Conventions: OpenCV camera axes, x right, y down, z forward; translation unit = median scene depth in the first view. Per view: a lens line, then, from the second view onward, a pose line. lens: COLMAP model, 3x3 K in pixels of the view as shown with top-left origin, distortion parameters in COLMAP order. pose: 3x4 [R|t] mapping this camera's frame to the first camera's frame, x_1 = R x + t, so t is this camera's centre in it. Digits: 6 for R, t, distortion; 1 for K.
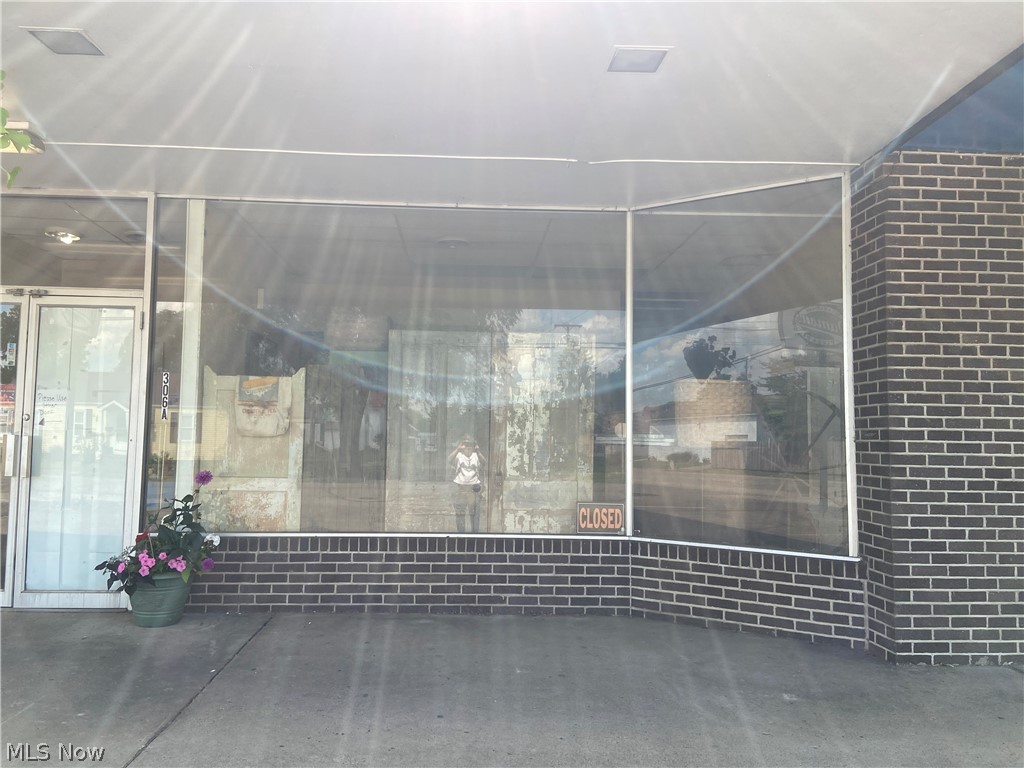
lens RADIAL K [[770.5, 0, 507.1], [0, 770.5, 383.0], [0, 0, 1]] dist [0.102277, -0.119245]
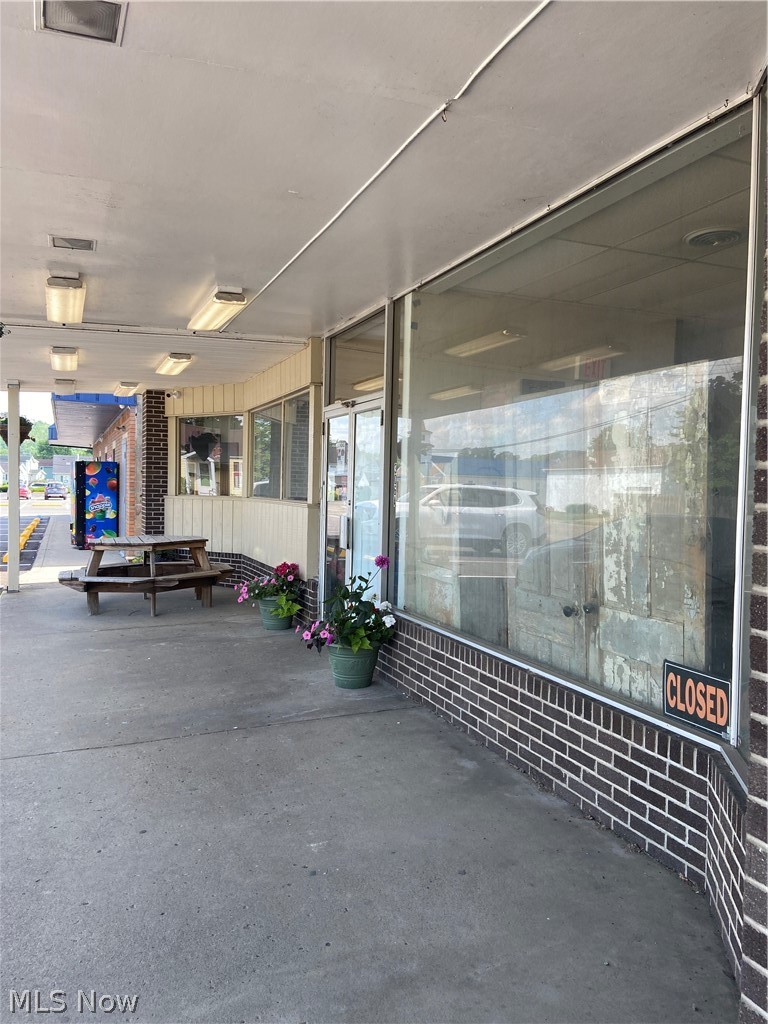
lens RADIAL K [[770.5, 0, 378.9], [0, 770.5, 512.8], [0, 0, 1]] dist [0.102277, -0.119245]
pose [[0.330706, 0.023918, -0.943431, 0.583675], [0.055362, 0.997466, 0.044694, 0.006322], [0.942109, -0.067011, 0.328544, 0.632122]]
